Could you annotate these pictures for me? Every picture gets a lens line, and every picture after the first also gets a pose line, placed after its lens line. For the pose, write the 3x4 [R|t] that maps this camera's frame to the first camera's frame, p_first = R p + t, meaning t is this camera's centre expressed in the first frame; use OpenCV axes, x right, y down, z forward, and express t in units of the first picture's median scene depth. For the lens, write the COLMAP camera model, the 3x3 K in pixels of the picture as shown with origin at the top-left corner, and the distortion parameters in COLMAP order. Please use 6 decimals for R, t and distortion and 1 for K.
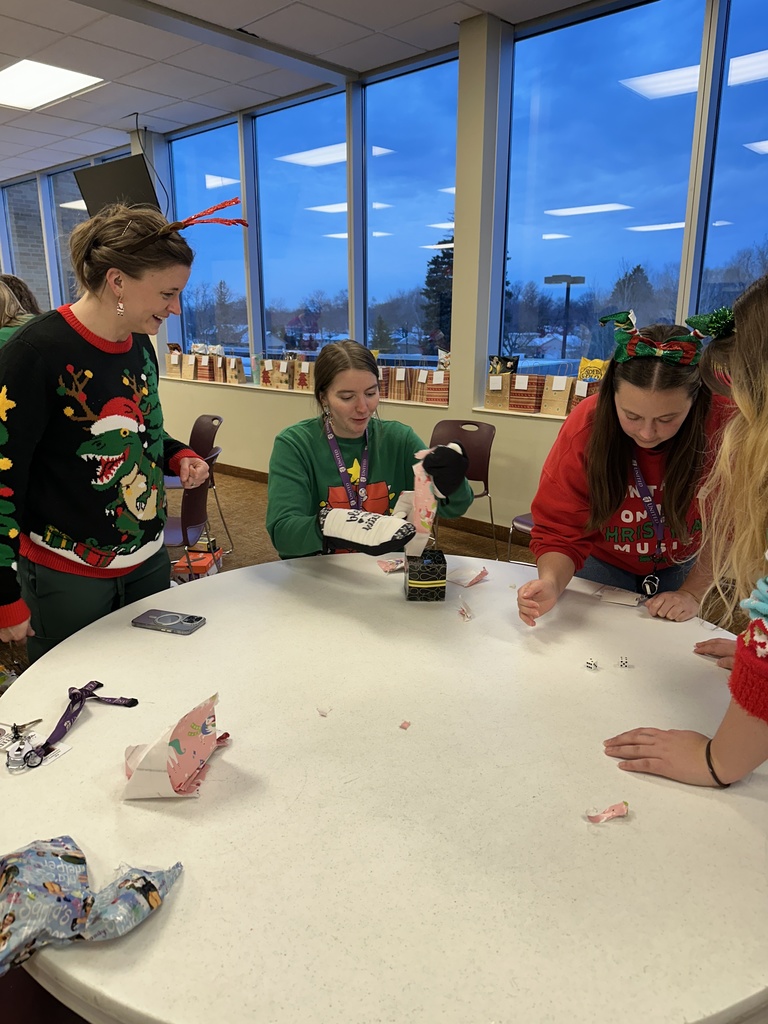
lens RADIAL K [[719.2, 0, 384.0], [0, 719.2, 512.0], [0, 0, 1]] dist [0.040629, -0.058125]
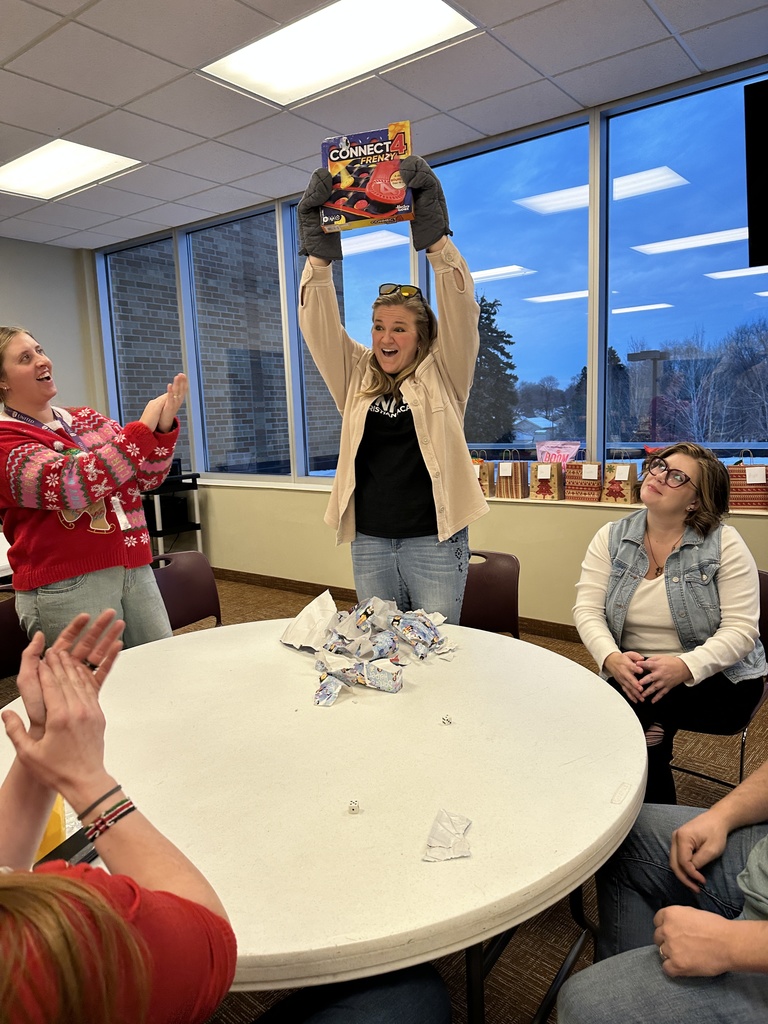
lens RADIAL K [[719.2, 0, 384.0], [0, 719.2, 512.0], [0, 0, 1]] dist [0.040629, -0.058125]
pose [[0.997211, -0.040235, 0.062859, -0.273966], [0.047665, 0.991438, -0.121565, -0.062743], [-0.057429, 0.124222, 0.990591, 0.233690]]
